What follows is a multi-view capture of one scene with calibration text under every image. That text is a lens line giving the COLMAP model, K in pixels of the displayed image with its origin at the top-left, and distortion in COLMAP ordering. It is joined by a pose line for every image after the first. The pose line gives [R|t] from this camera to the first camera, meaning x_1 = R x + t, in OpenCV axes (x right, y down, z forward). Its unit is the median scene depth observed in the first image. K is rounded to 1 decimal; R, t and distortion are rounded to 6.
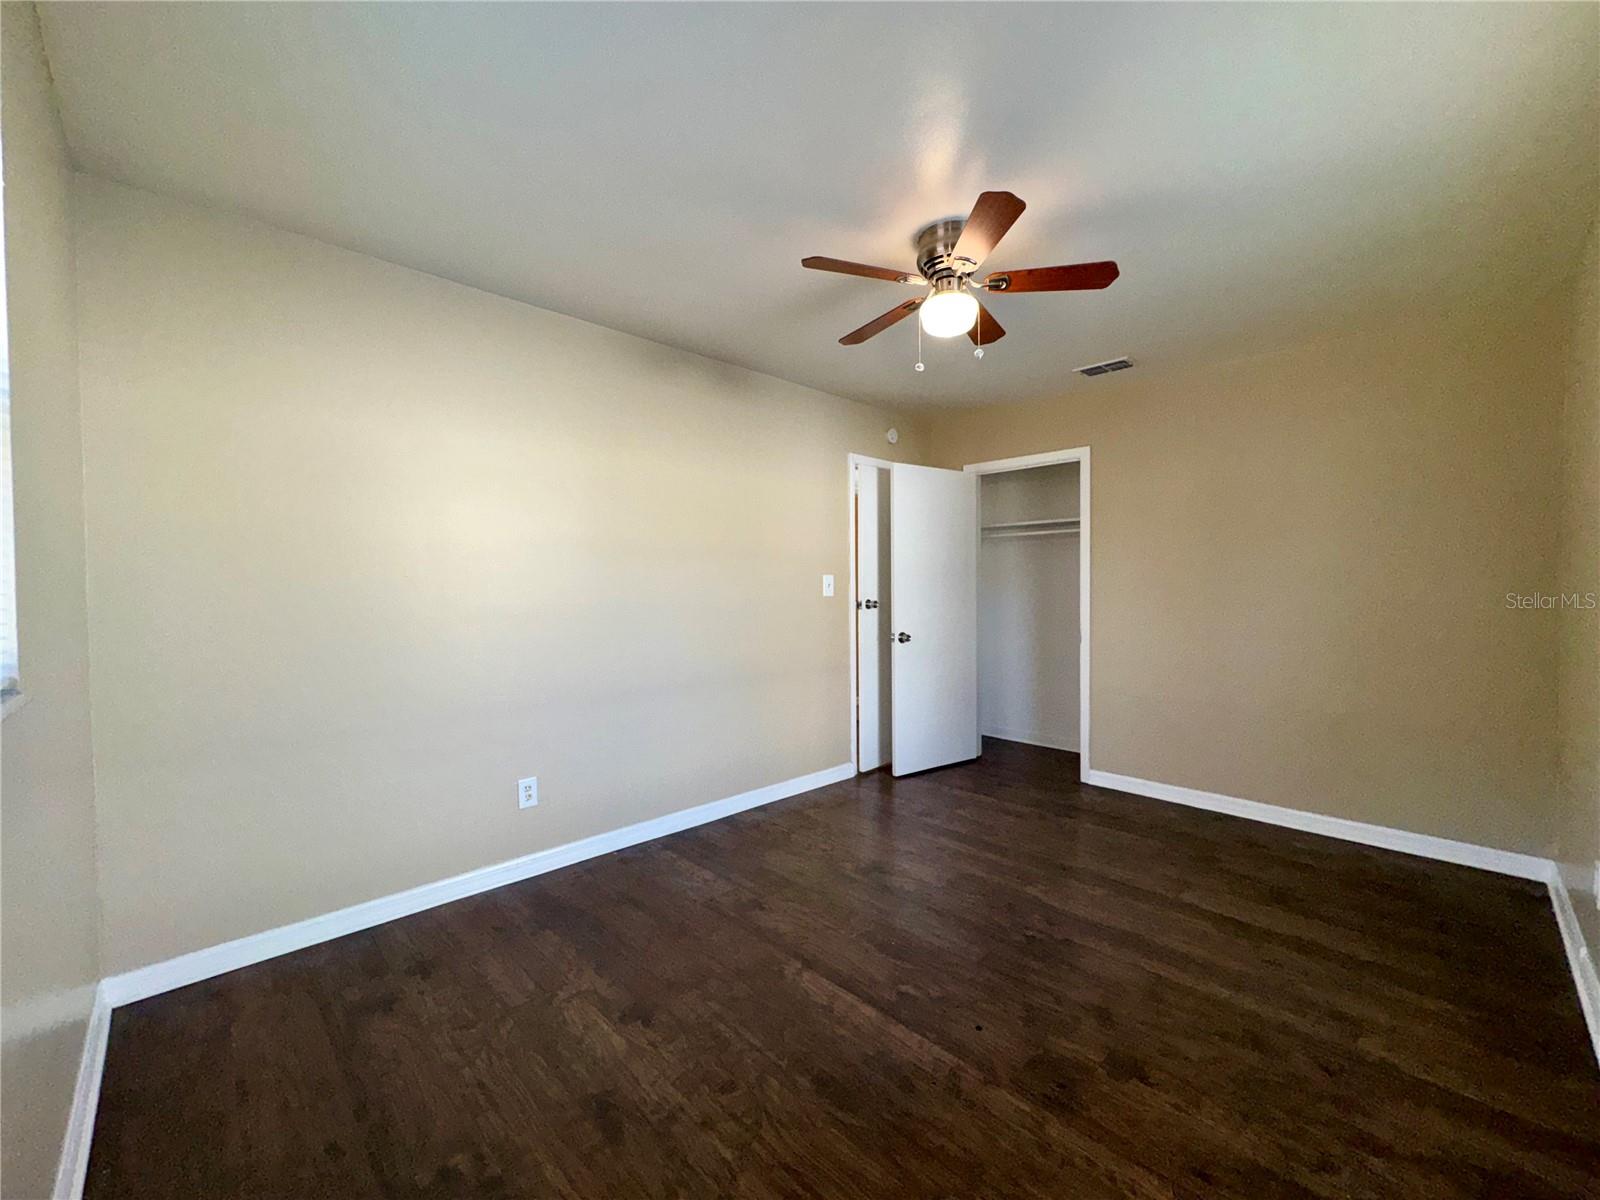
lens RADIAL K [[641.3, 0, 806.5], [0, 641.3, 597.9], [0, 0, 1]] dist [-0.004032, 0.000566]
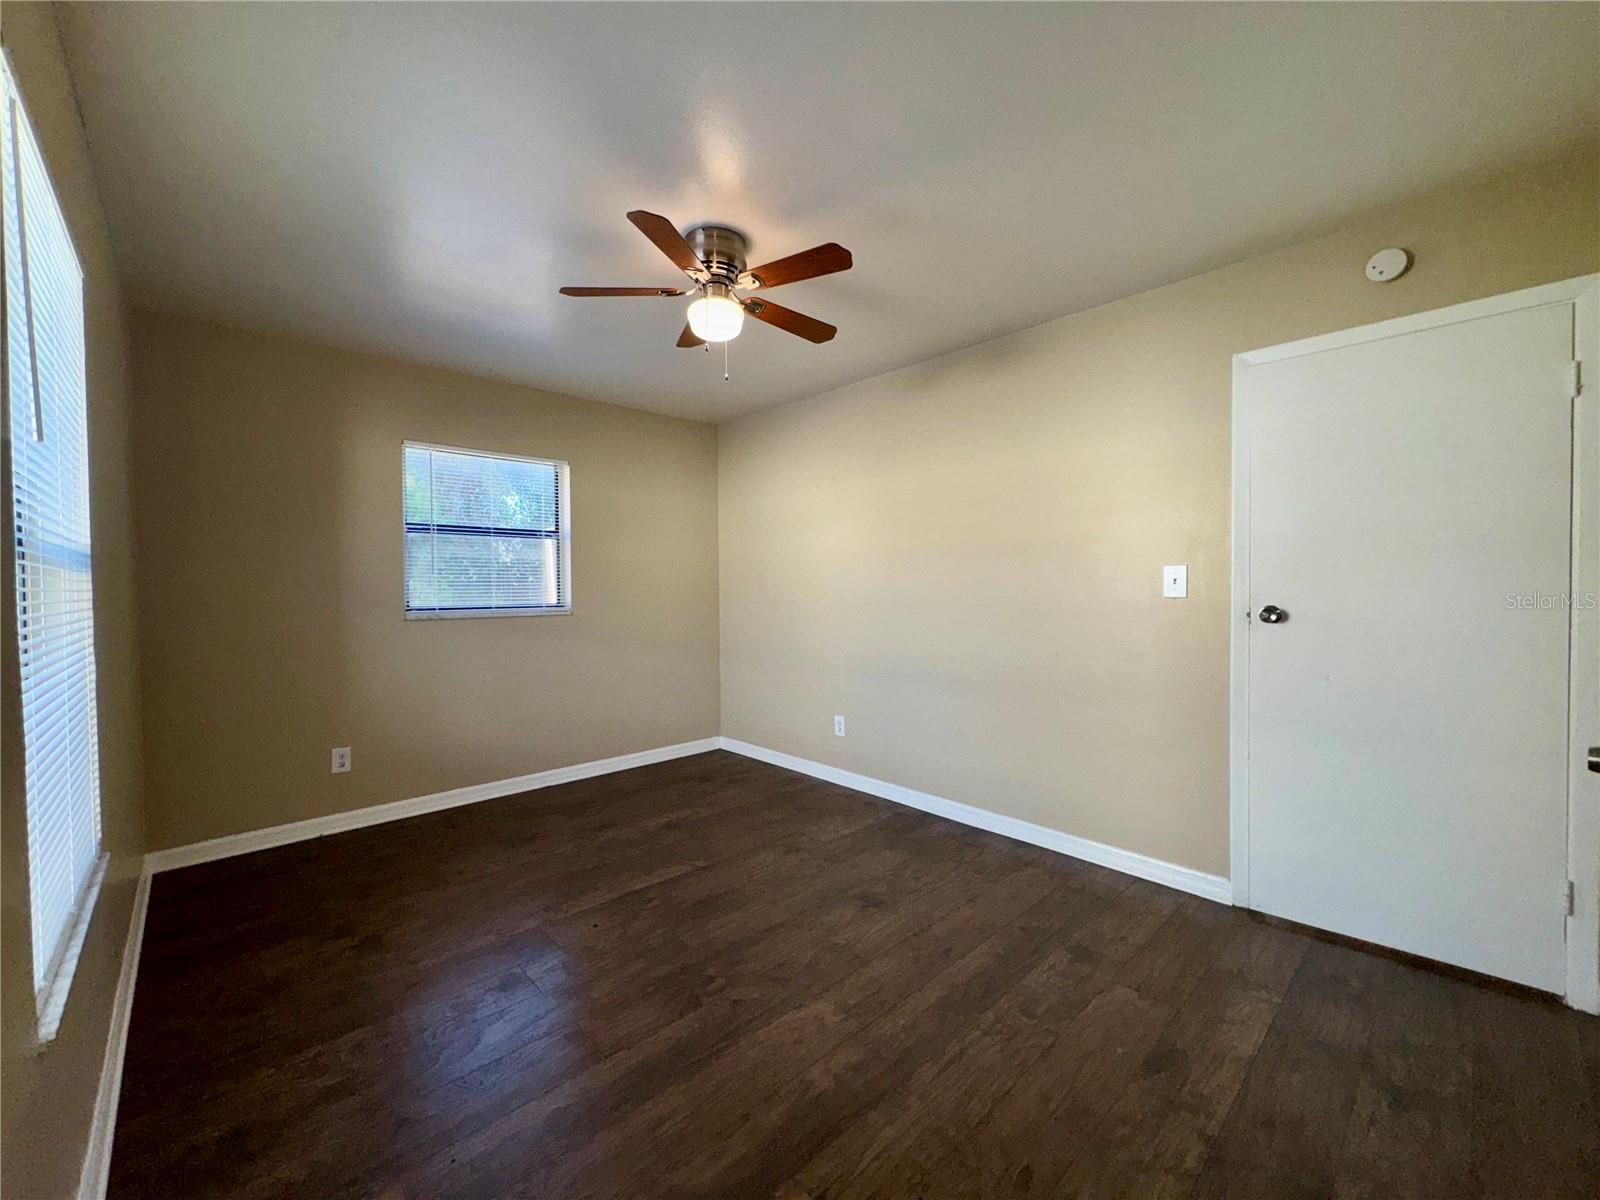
lens RADIAL K [[641.3, 0, 794.9], [0, 641.3, 599.7], [0, 0, 1]] dist [-0.004032, 0.000566]
pose [[-0.023454, 0.029387, -0.999293, 1.022589], [-0.008442, 0.999526, 0.029592, -0.024227], [0.999689, 0.009130, -0.023195, 0.944387]]
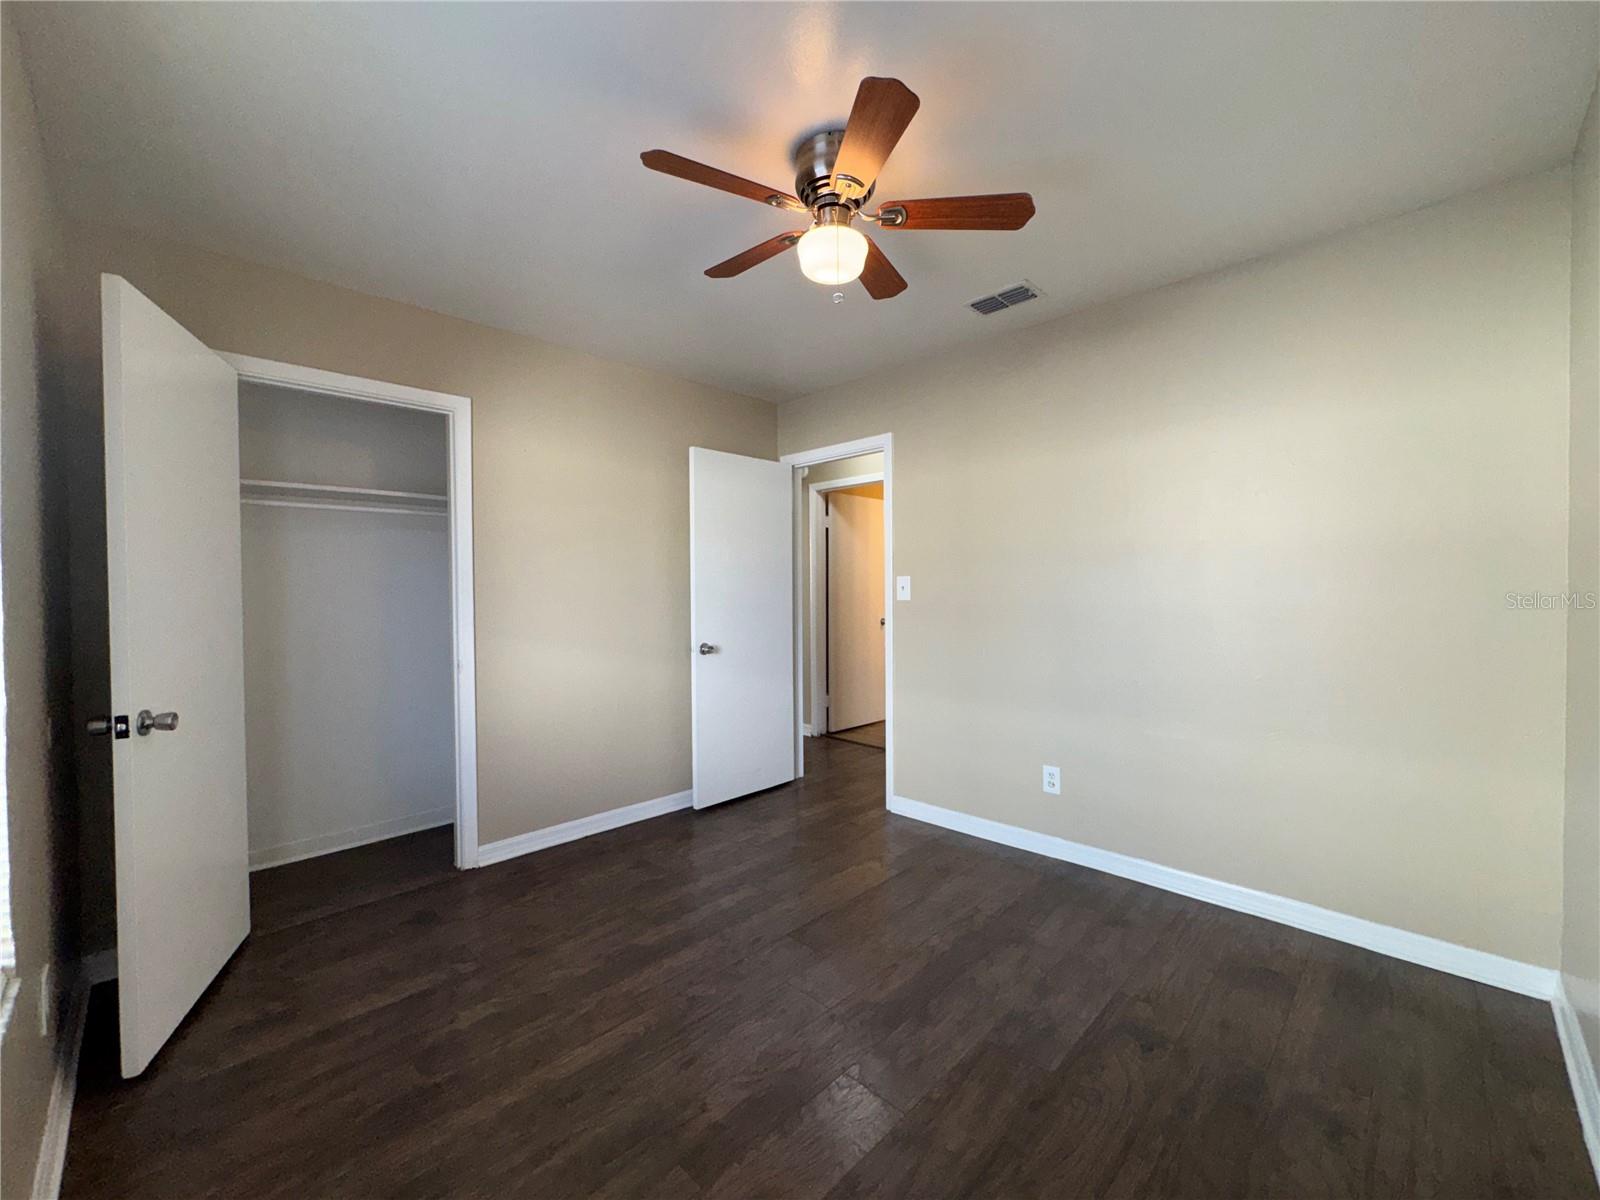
lens RADIAL K [[641.3, 0, 804.8], [0, 641.3, 608.9], [0, 0, 1]] dist [-0.004032, 0.000566]
pose [[0.023830, 0.033543, -0.999153, 0.636631], [-0.003386, 0.999434, 0.033472, -0.019080], [0.999710, 0.002586, 0.023930, 0.565041]]
